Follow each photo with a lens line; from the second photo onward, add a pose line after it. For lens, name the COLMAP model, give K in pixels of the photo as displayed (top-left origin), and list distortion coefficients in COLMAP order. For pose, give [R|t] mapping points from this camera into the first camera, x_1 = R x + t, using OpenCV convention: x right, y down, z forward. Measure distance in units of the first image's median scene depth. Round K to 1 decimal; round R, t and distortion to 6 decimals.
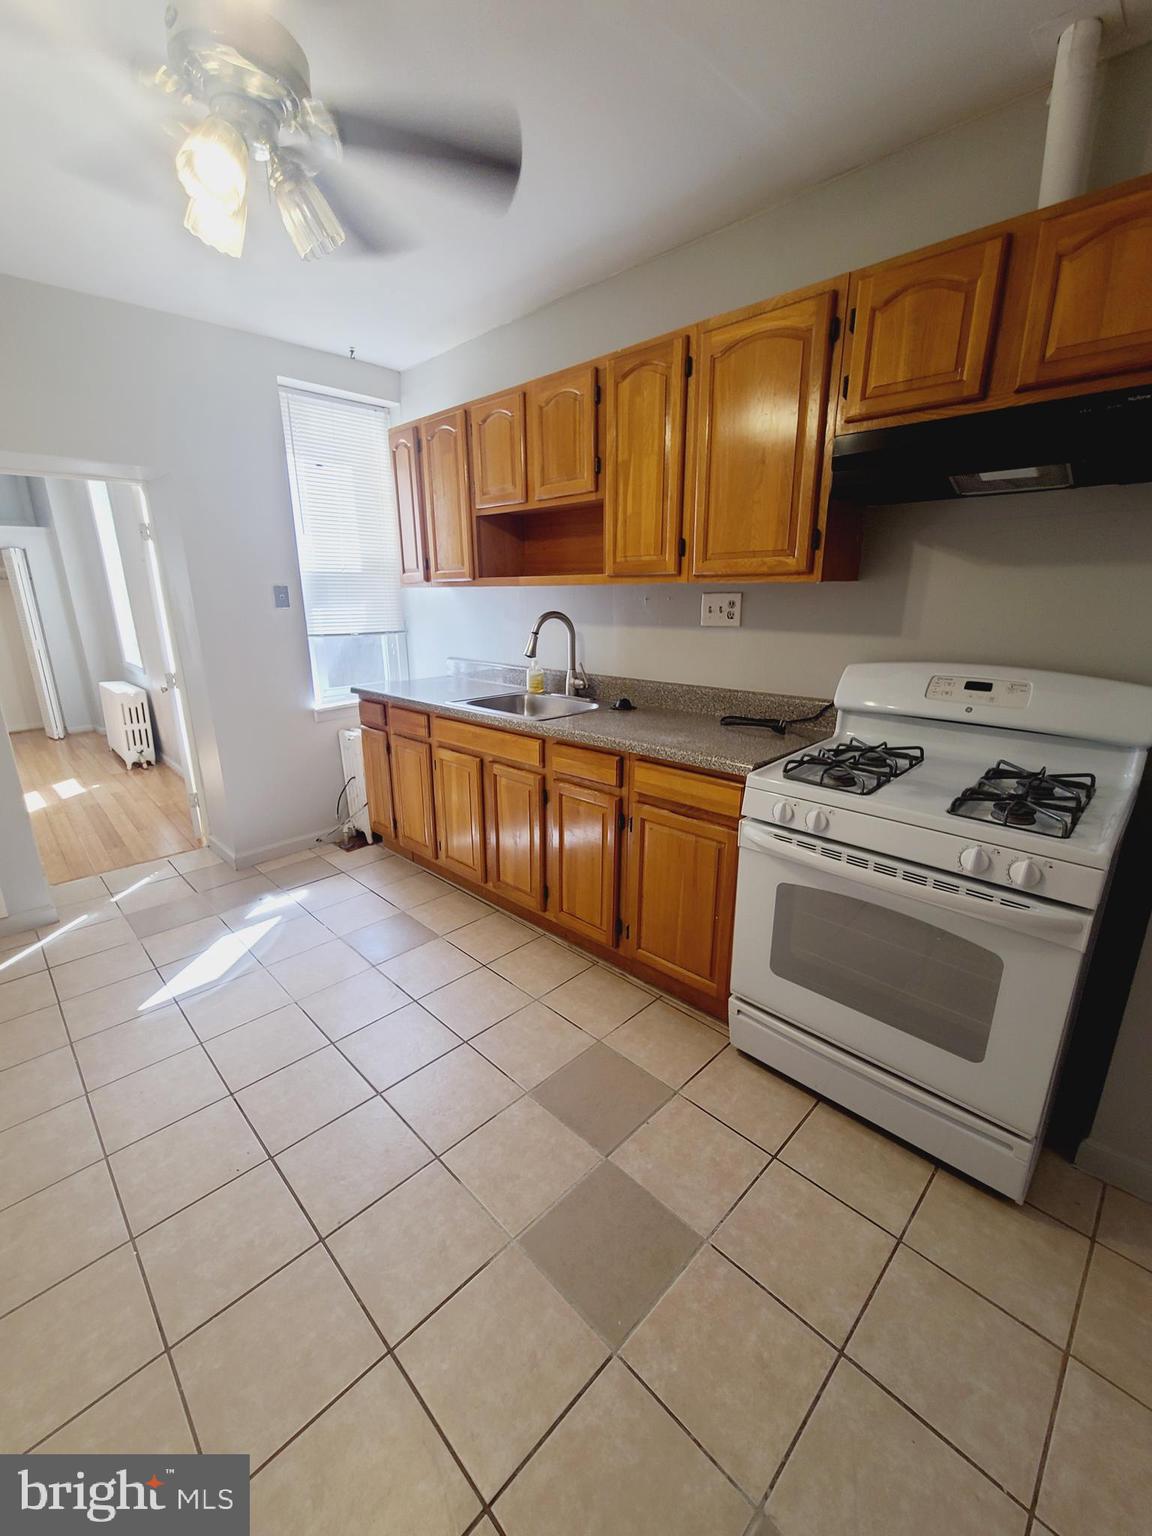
lens RADIAL K [[626.2, 0, 573.5], [0, 626.2, 771.1], [0, 0, 1]] dist [-0.022608, -0.000215]
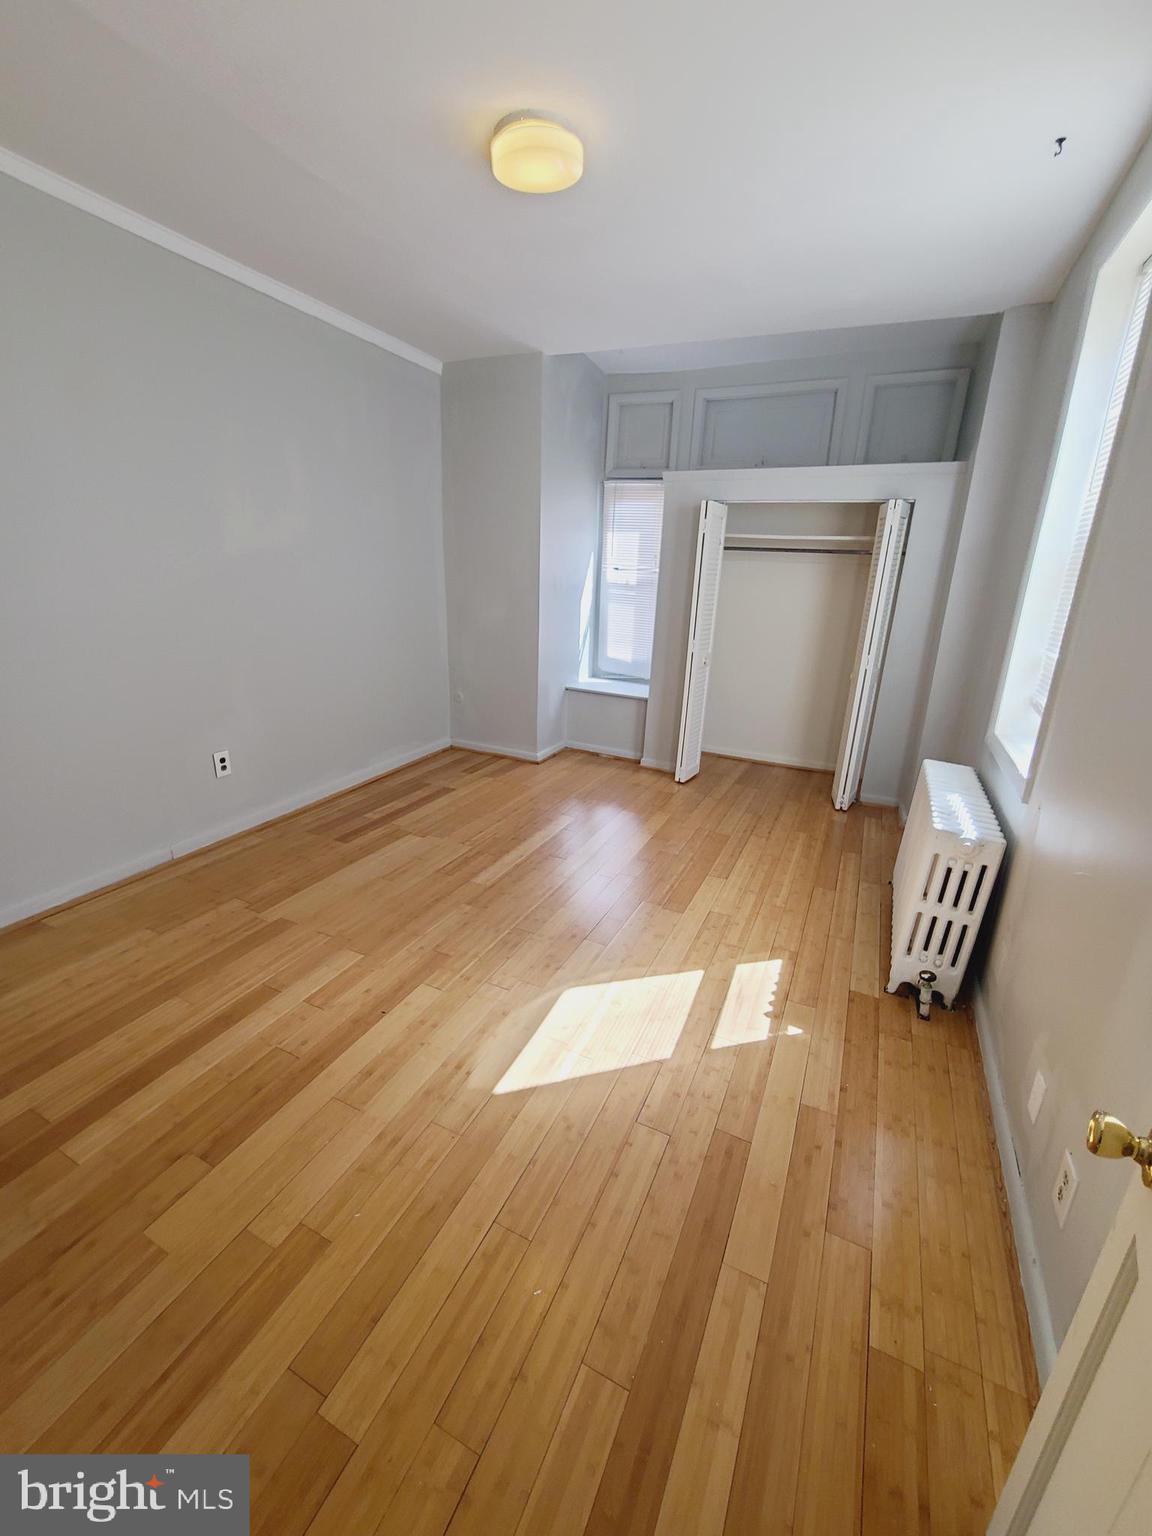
lens RADIAL K [[626.2, 0, 571.2], [0, 626.2, 758.4], [0, 0, 1]] dist [-0.022608, -0.000215]
pose [[0.333202, 0.303022, -0.892835, -0.417934], [-0.307993, 0.929981, 0.200688, -0.160154], [0.891132, 0.208118, 0.403200, 0.544395]]
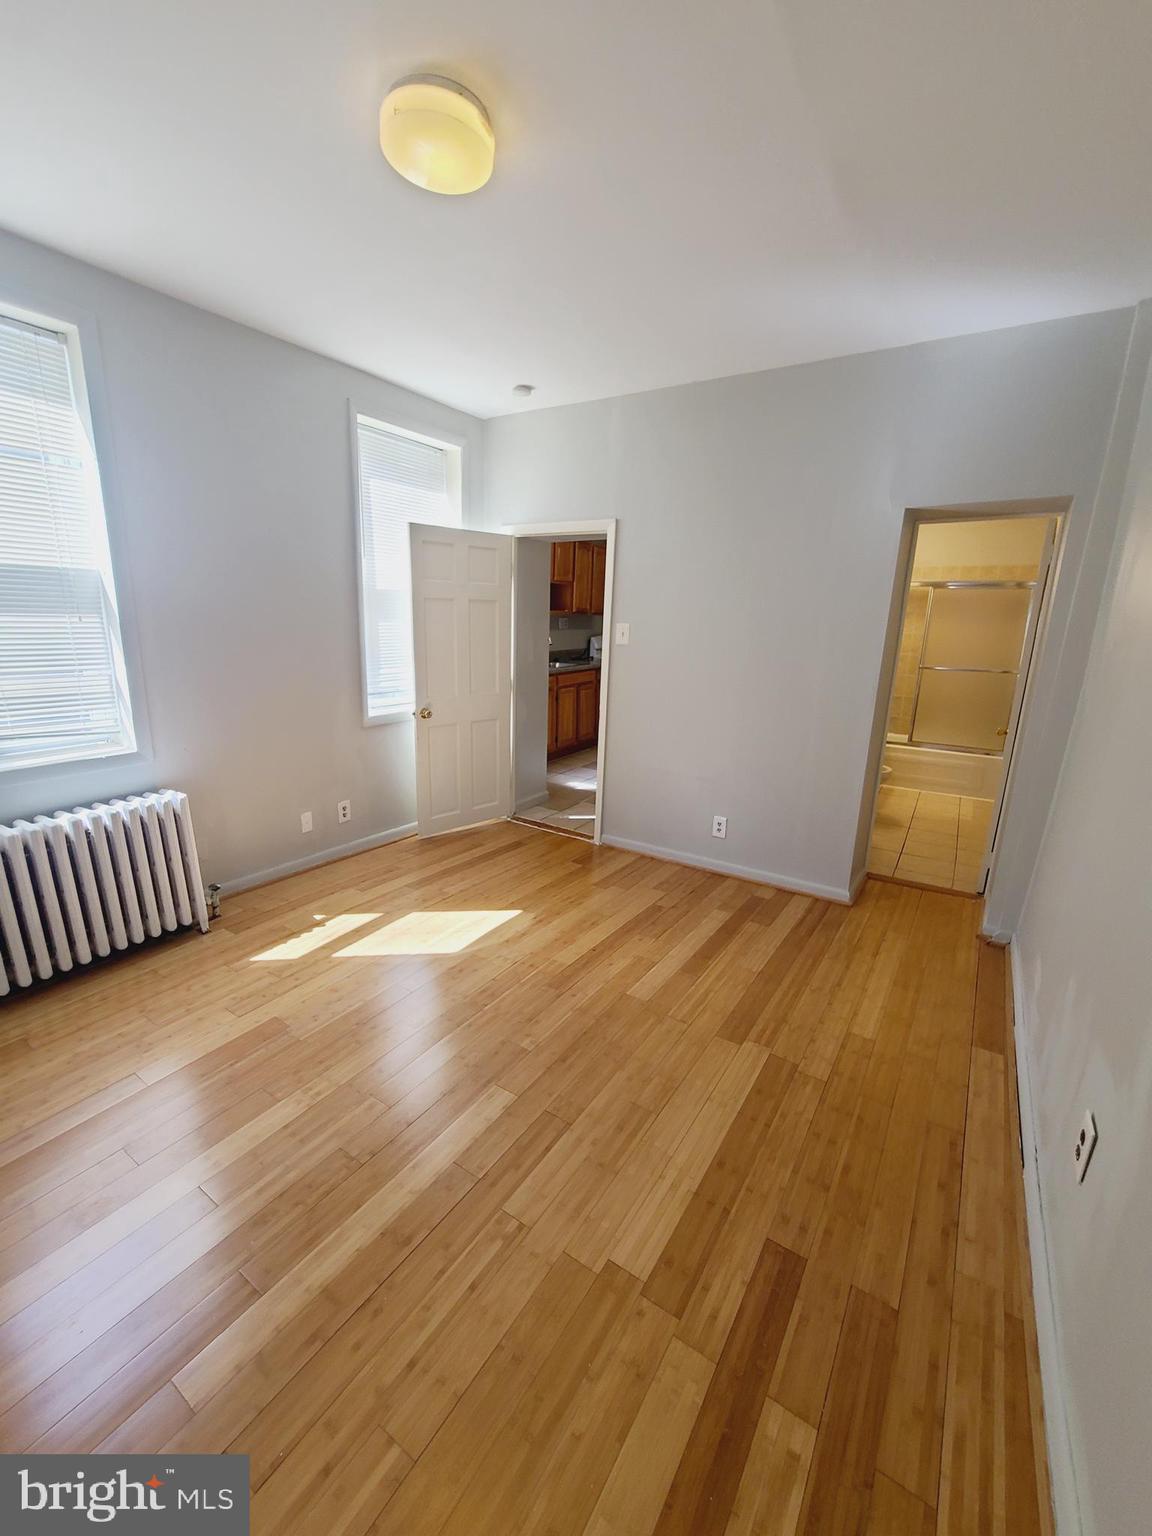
lens RADIAL K [[626.2, 0, 576.1], [0, 626.2, 766.1], [0, 0, 1]] dist [-0.022608, -0.000215]
pose [[-0.209415, -0.220112, 0.952731, -1.168506], [0.254247, 0.928566, 0.270414, -0.190077], [-0.944195, 0.298857, -0.138492, 0.661929]]
